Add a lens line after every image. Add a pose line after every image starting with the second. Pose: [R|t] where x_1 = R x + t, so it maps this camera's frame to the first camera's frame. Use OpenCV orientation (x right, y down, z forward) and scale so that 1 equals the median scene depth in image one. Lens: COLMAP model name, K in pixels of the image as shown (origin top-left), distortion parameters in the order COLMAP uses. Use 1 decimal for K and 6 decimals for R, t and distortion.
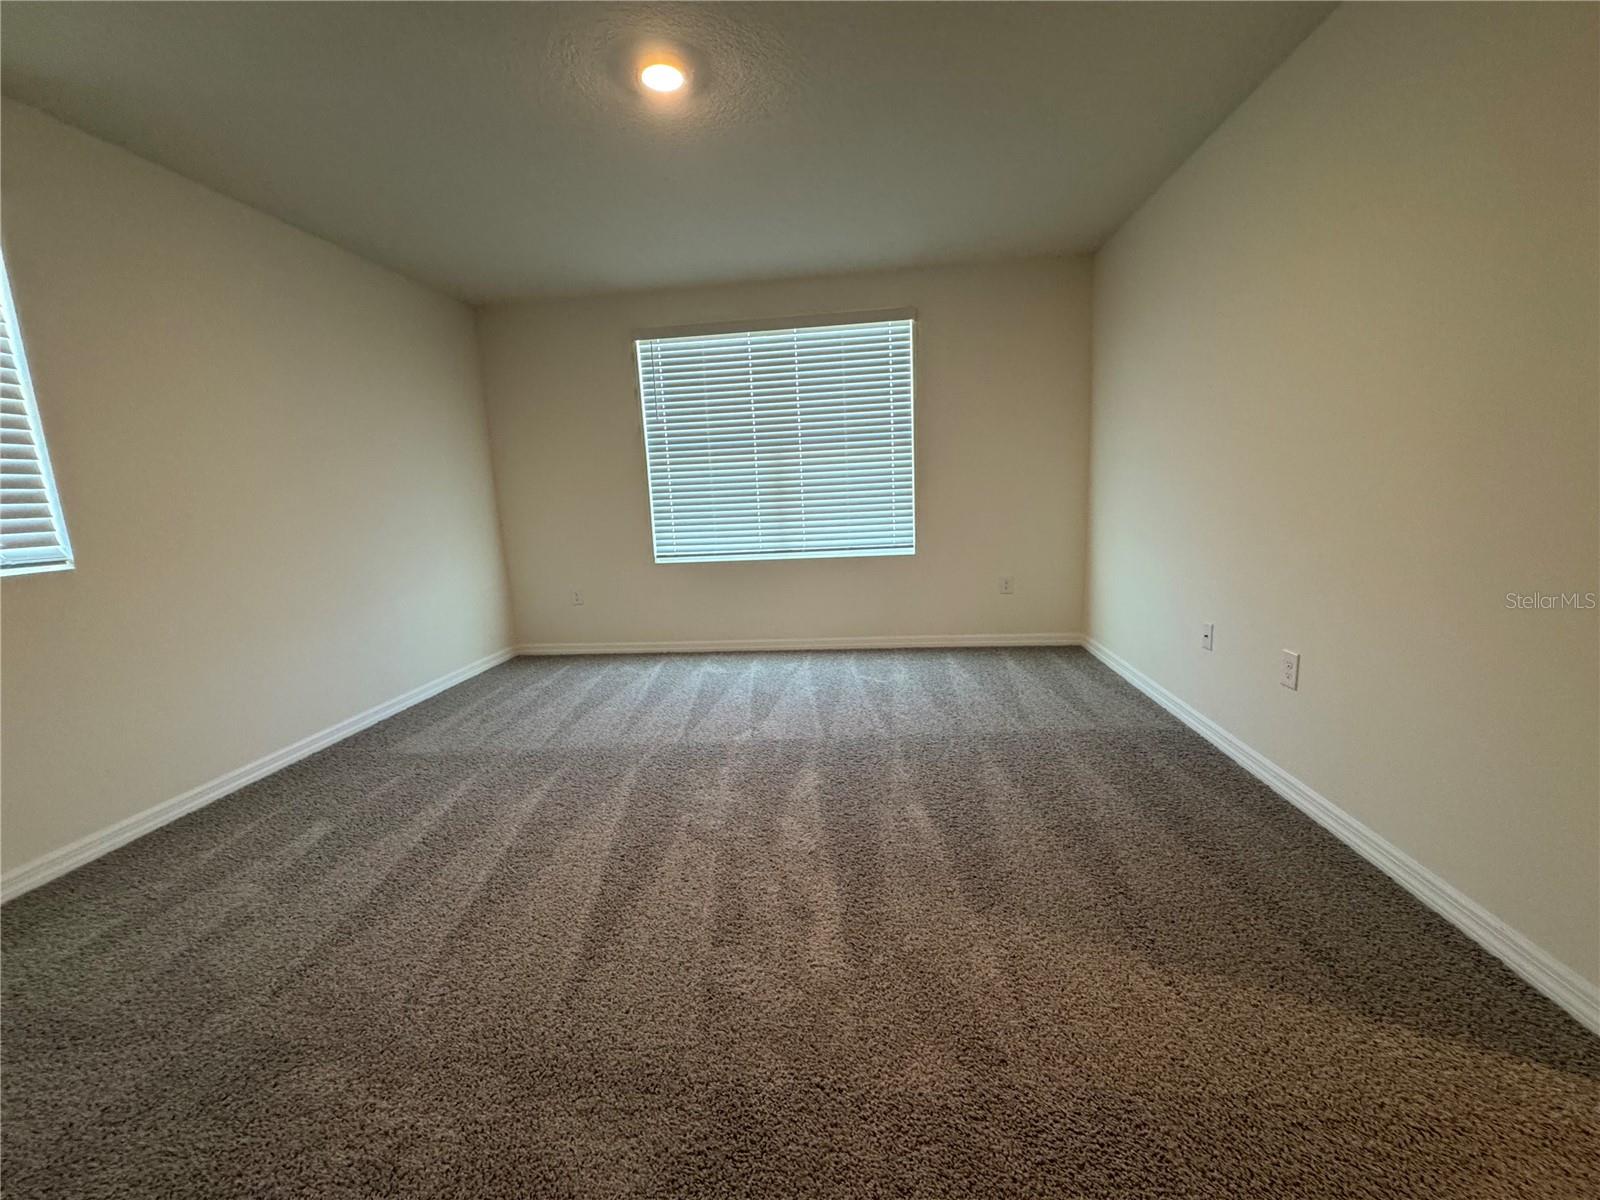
lens RADIAL K [[637.8, 0, 799.6], [0, 637.8, 599.8], [0, 0, 1]] dist [-0.006030, 0.001164]
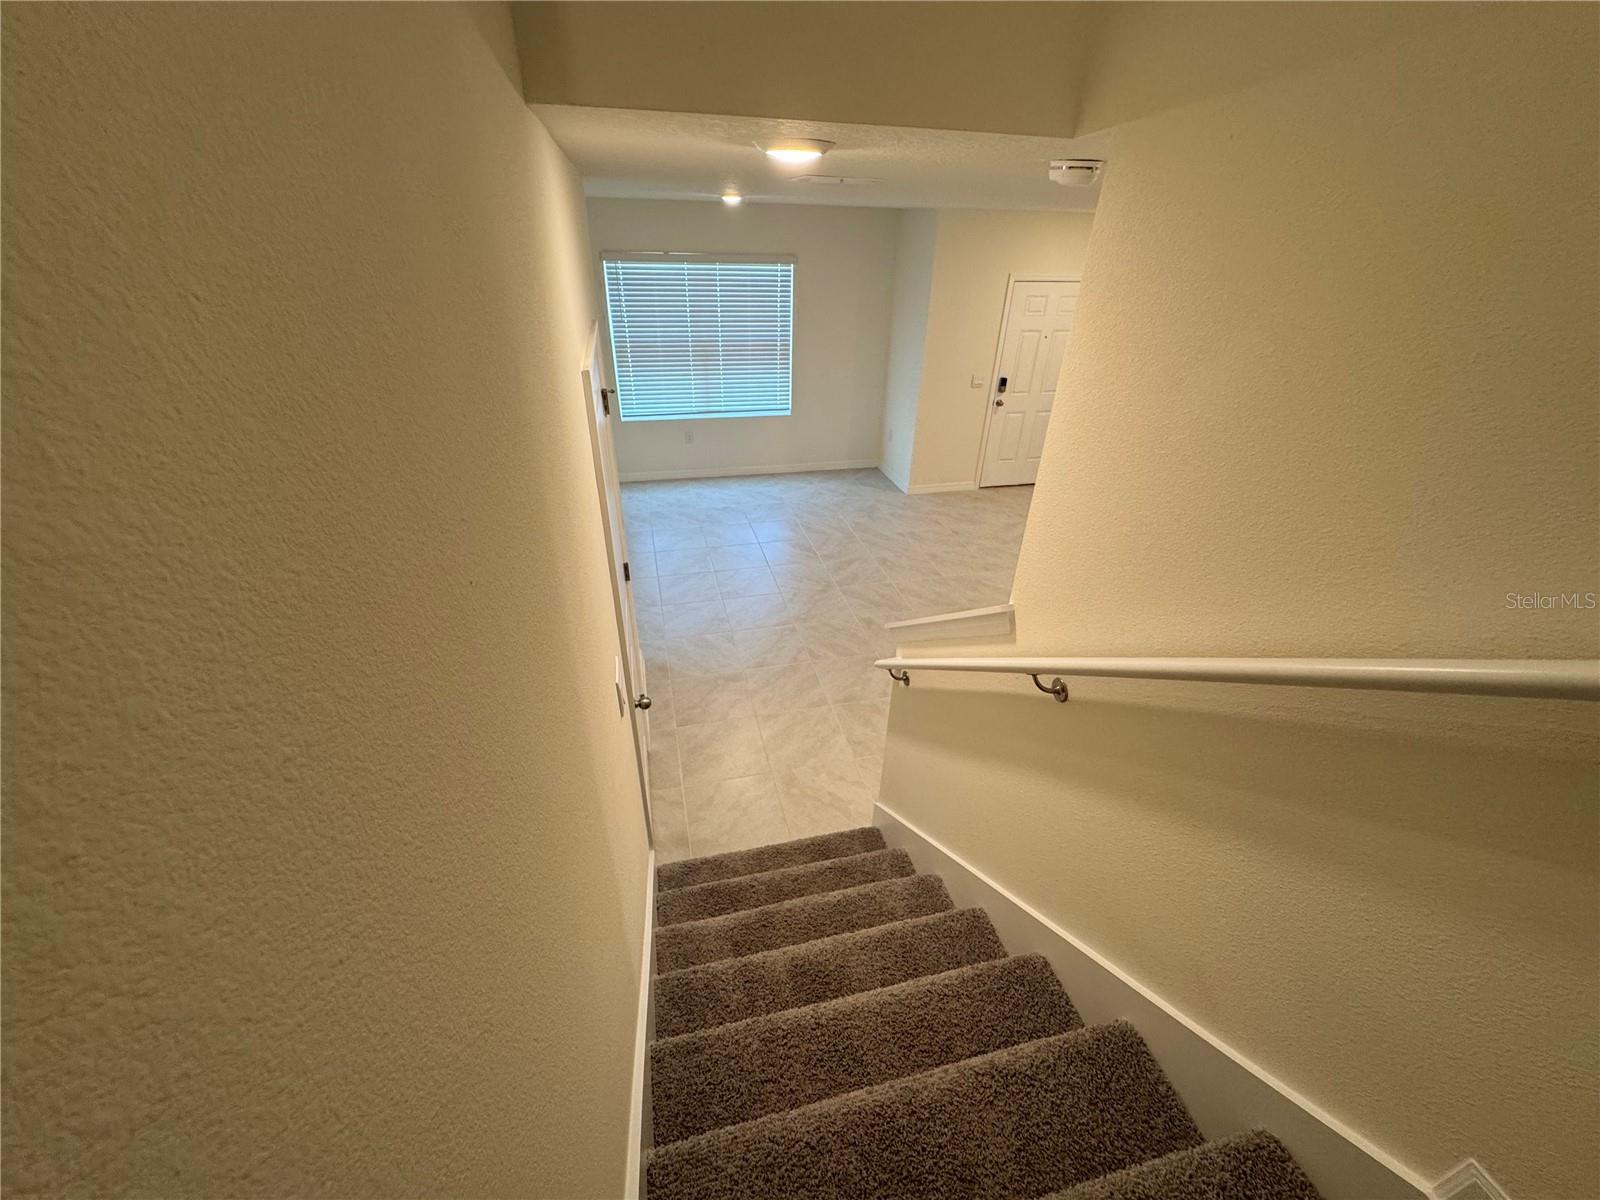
lens RADIAL K [[637.8, 0, 801.2], [0, 637.8, 598.9], [0, 0, 1]] dist [-0.006030, 0.001164]
pose [[0.937142, -0.112991, 0.330149, -0.757397], [-0.008537, 0.938417, 0.345399, -0.376983], [-0.348845, -0.326507, 0.878465, -1.190260]]
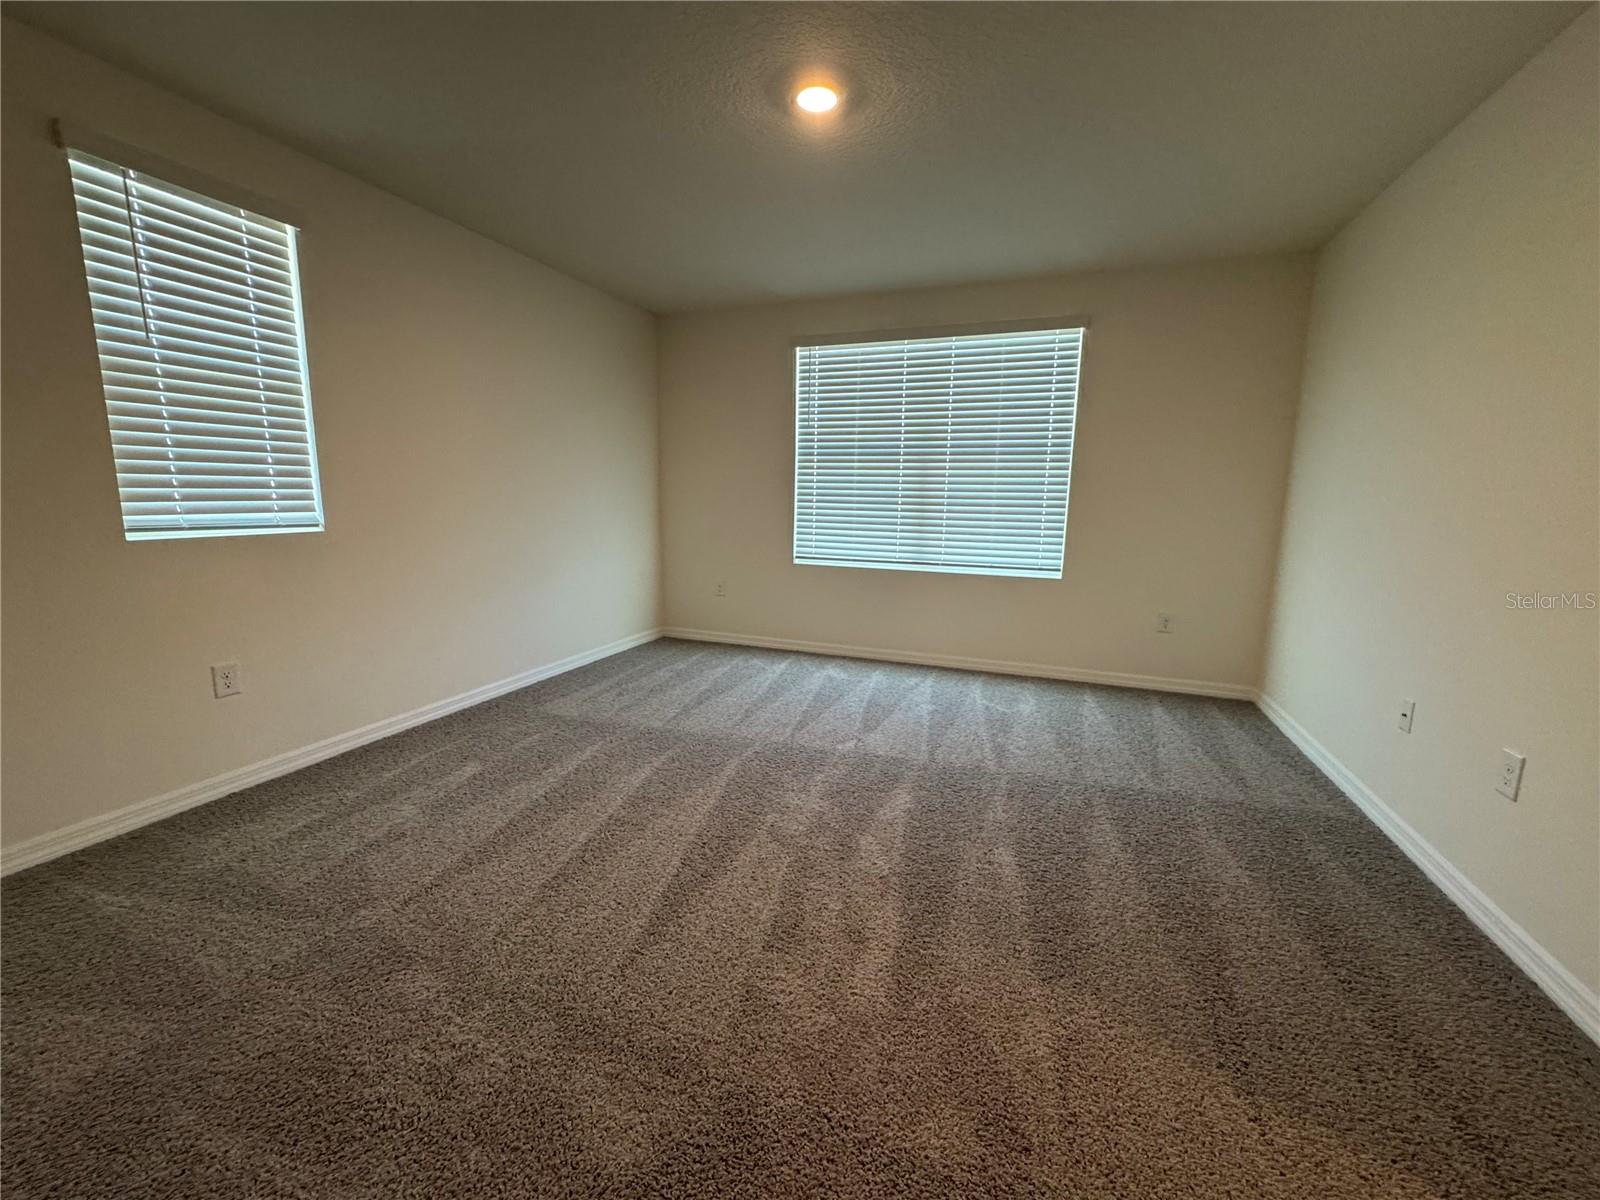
lens RADIAL K [[637.8, 0, 800.1], [0, 637.8, 600.0], [0, 0, 1]] dist [-0.006030, 0.001164]
pose [[0.964603, 0.103433, -0.242575, 0.080676], [-0.103593, 0.994546, 0.012130, -0.024880], [0.242506, 0.013428, 0.970057, 0.008791]]
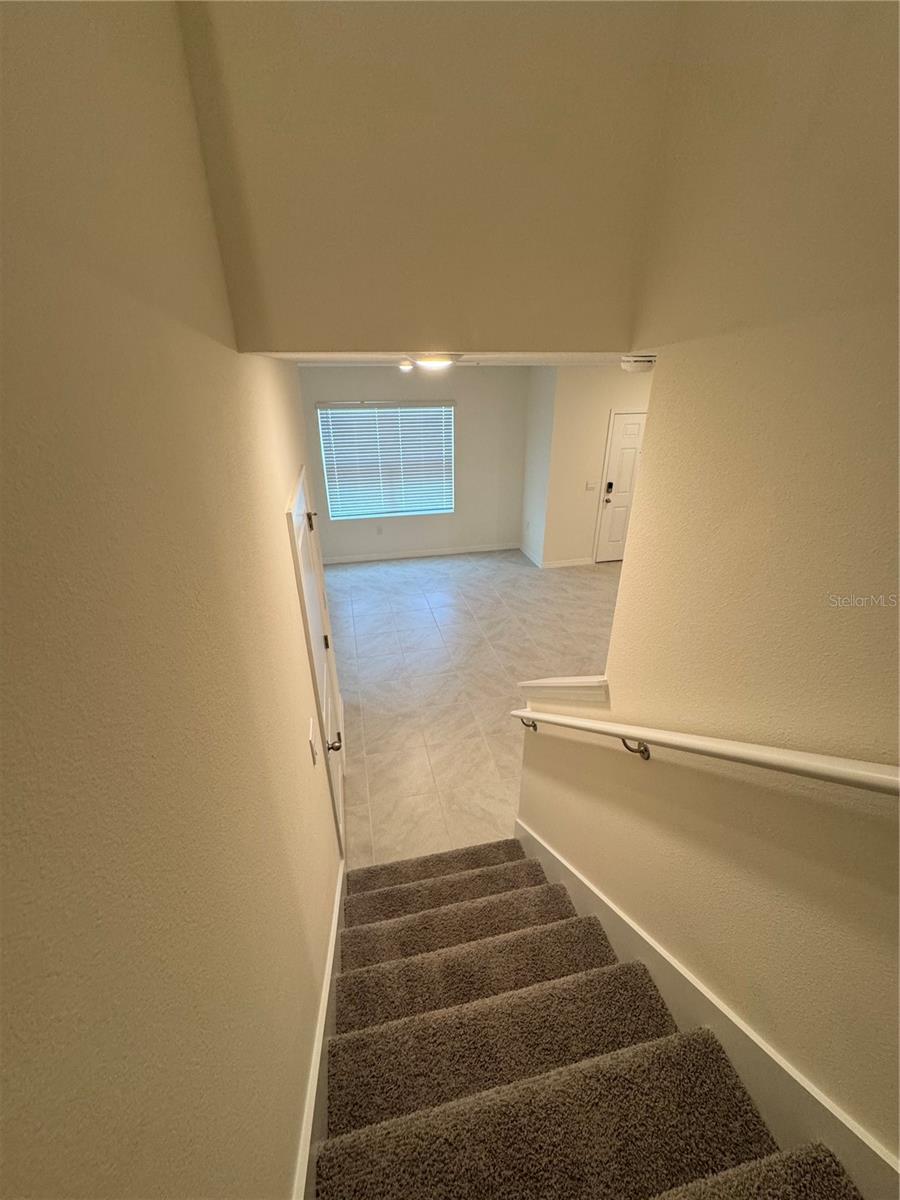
lens RADIAL K [[478.3, 0, 450.6], [0, 478.3, 598.7], [0, 0, 1]] dist [-0.006030, 0.001164]
pose [[0.947075, -0.100373, 0.304917, -0.722334], [0.017567, 0.964642, 0.262978, -0.429037], [-0.320531, -0.243703, 0.915352, -1.189284]]
